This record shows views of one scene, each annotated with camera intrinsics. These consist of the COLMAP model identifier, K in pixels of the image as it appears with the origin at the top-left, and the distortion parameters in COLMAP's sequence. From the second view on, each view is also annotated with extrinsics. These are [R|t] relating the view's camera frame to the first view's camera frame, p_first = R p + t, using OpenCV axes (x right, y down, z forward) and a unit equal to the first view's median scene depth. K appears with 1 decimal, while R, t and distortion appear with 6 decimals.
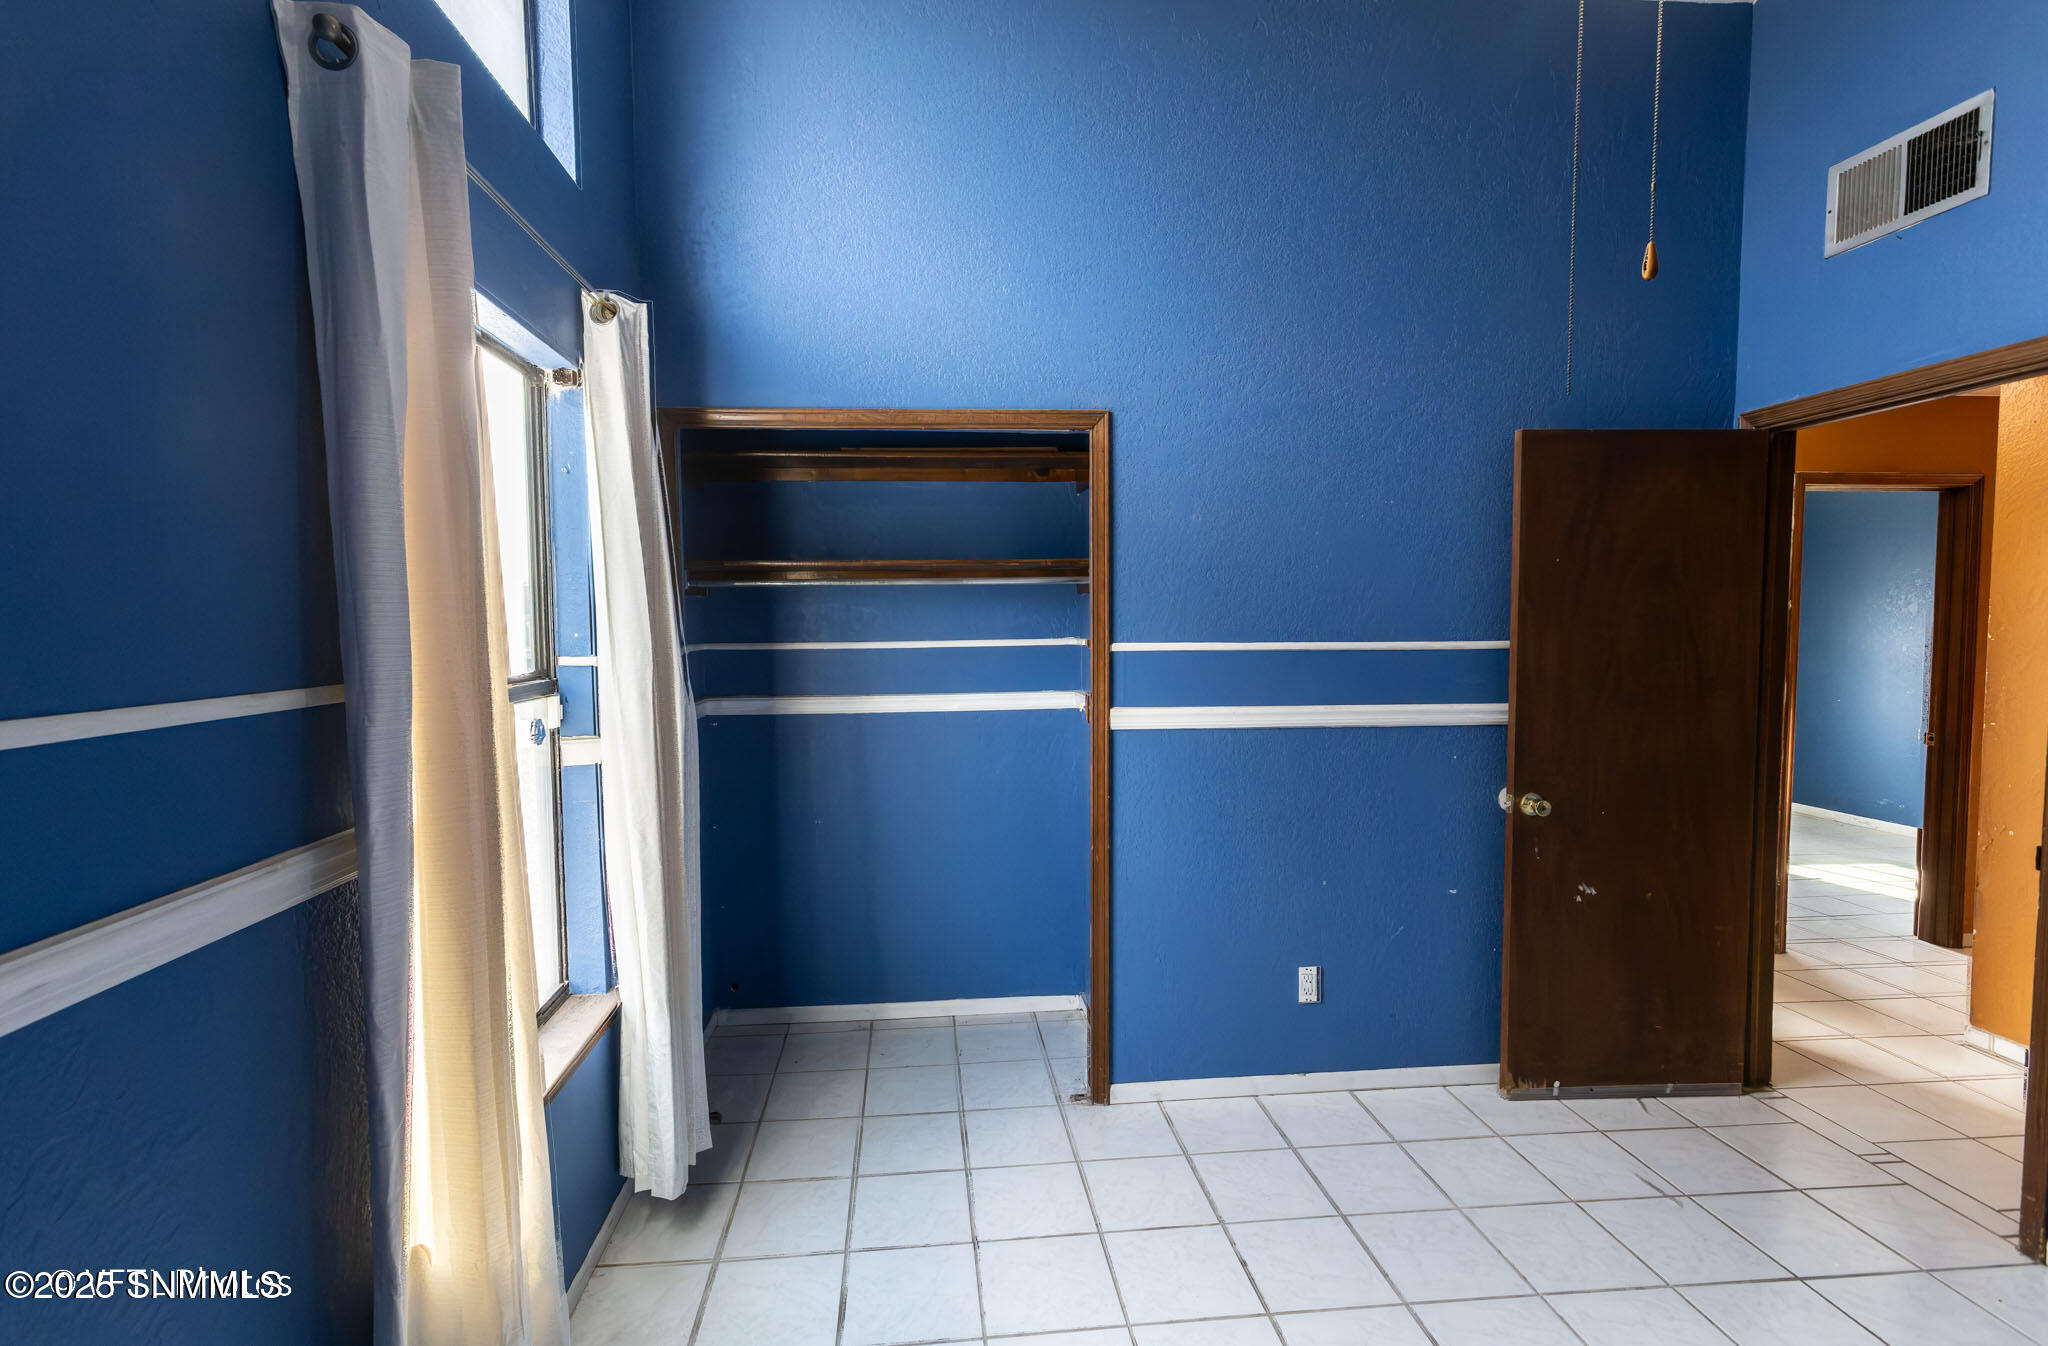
lens RADIAL K [[945.0, 0, 1013.1], [0, 945.0, 681.1], [0, 0, 1]] dist [0.001173, 0.003858]
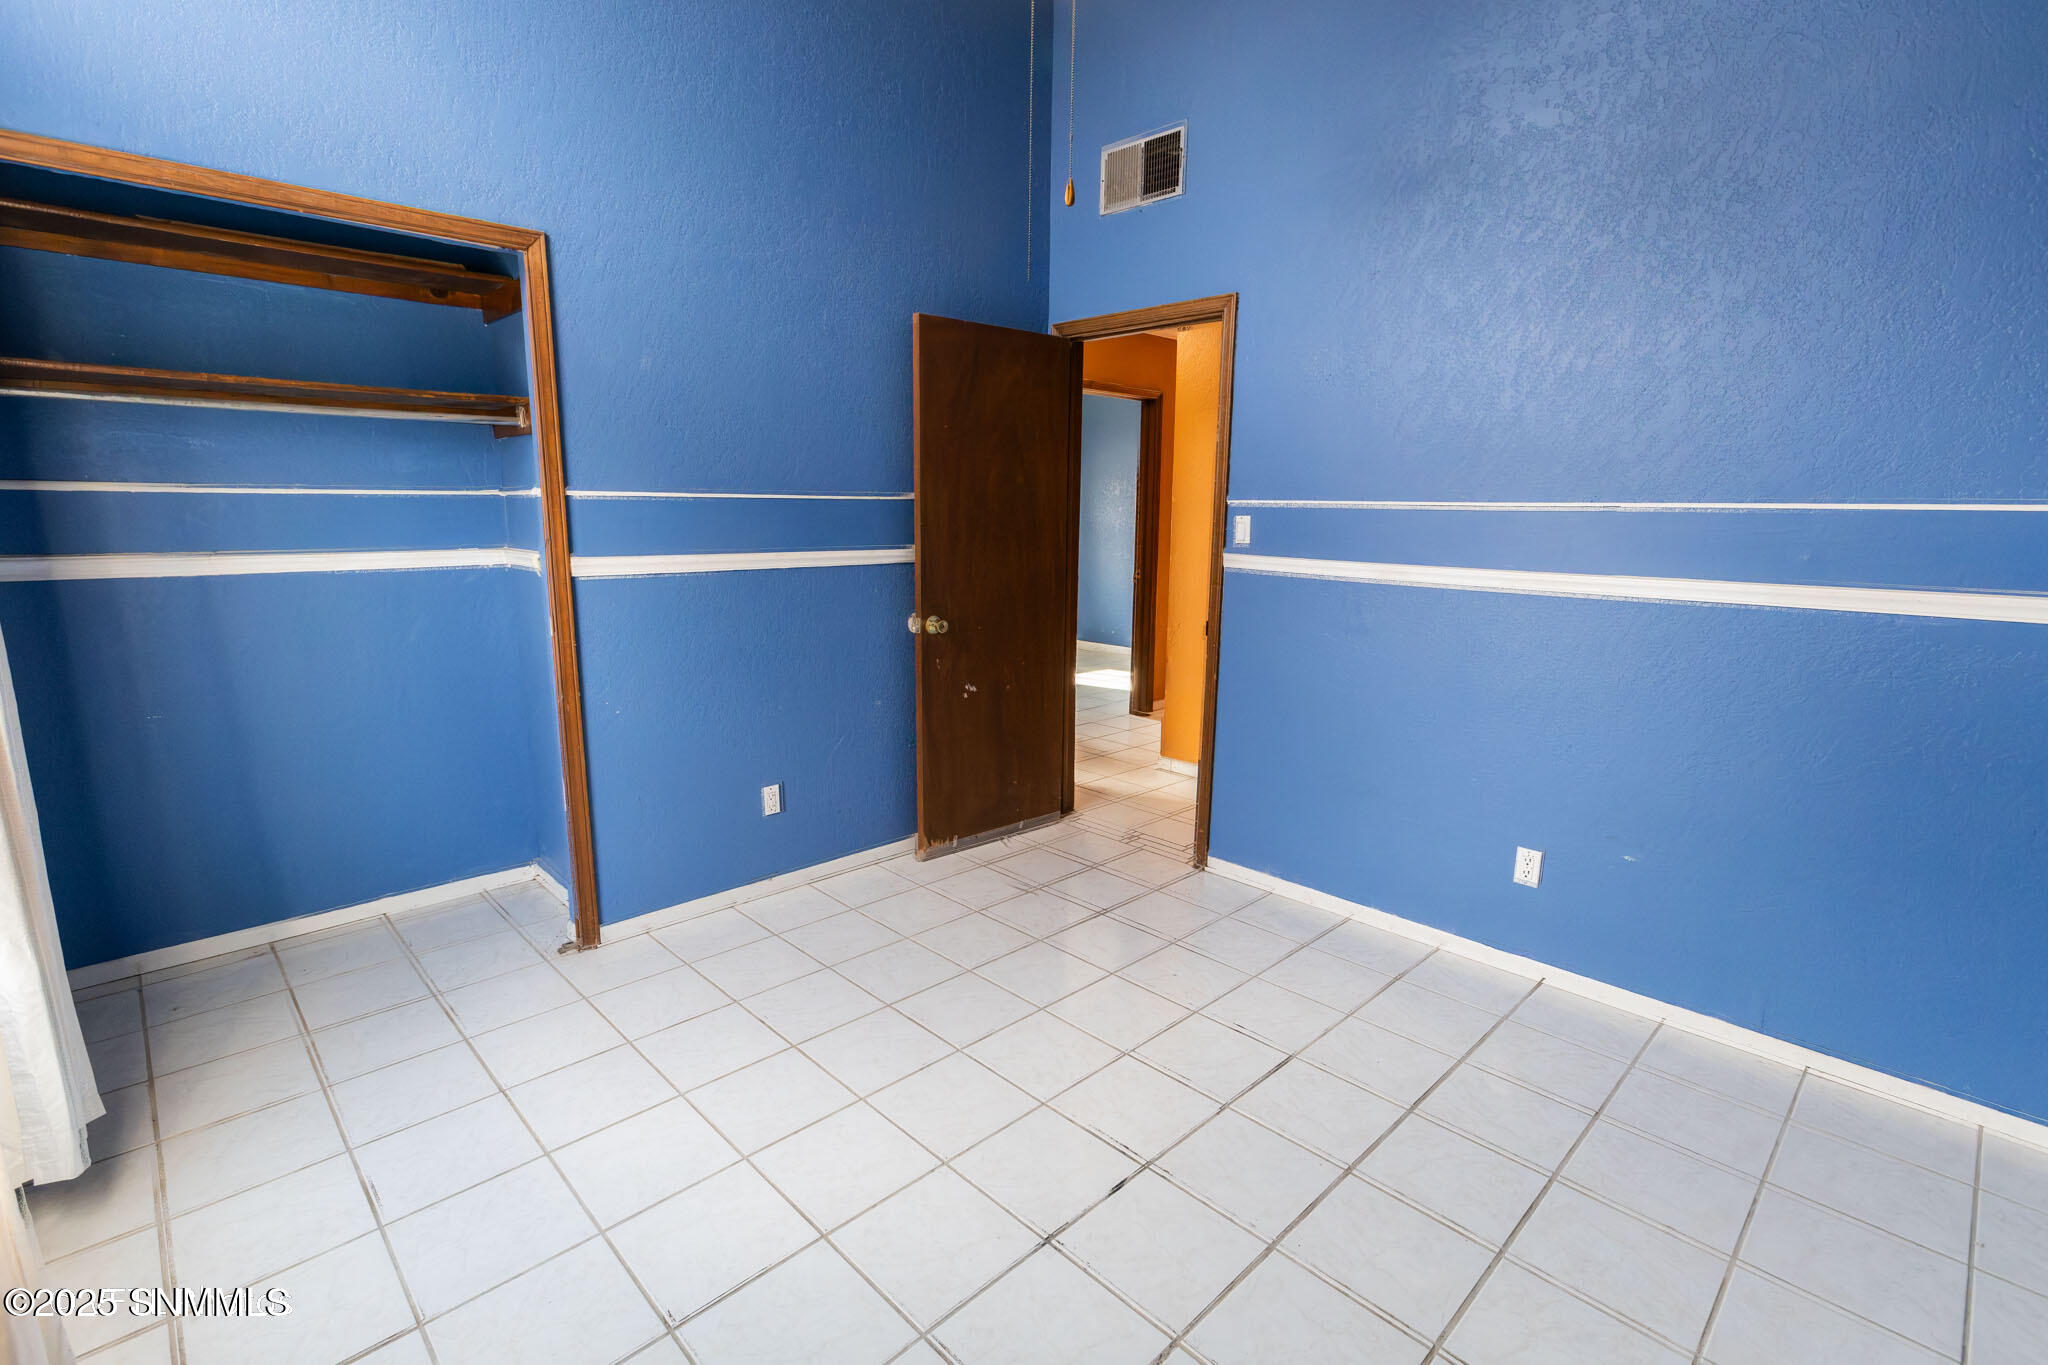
lens RADIAL K [[949.1, 0, 1025.2], [0, 949.1, 685.4], [0, 0, 1]] dist [0.014218, 0.001252]
pose [[0.779321, -0.107429, 0.617347, -0.147212], [0.030396, 0.990516, 0.133996, 0.042603], [-0.625887, -0.085661, 0.775195, -0.068330]]
